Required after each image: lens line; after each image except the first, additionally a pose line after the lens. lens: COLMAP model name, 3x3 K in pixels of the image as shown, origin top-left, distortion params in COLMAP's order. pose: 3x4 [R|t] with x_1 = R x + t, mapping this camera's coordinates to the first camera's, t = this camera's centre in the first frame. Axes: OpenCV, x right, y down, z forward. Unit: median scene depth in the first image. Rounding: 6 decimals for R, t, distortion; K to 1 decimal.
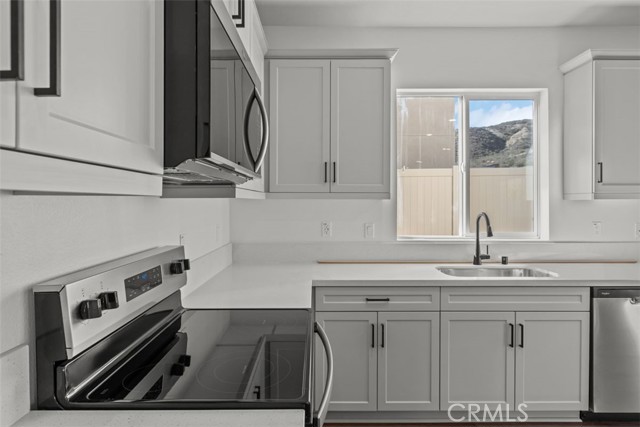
lens RADIAL K [[389.5, 0, 321.6], [0, 389.5, 216.9], [0, 0, 1]] dist [0.007149, 0.002226]
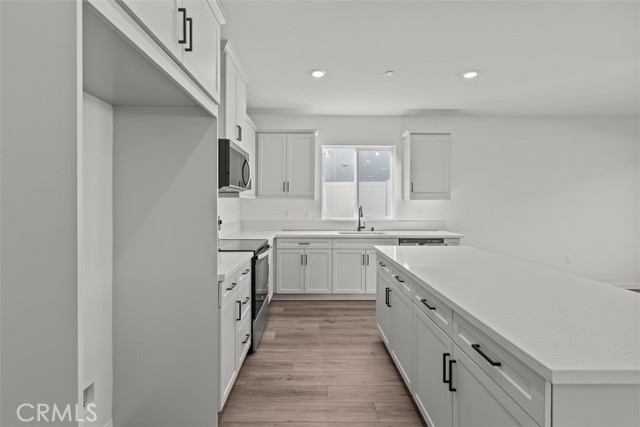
lens RADIAL K [[291.9, 0, 317.4], [0, 291.9, 213.7], [0, 0, 1]] dist [0.002785, 0.000476]
pose [[0.999893, 0.003373, 0.014262, 0.168162], [-0.003287, 0.999976, -0.006019, 0.042728], [-0.014282, 0.005972, 0.999880, -0.591058]]
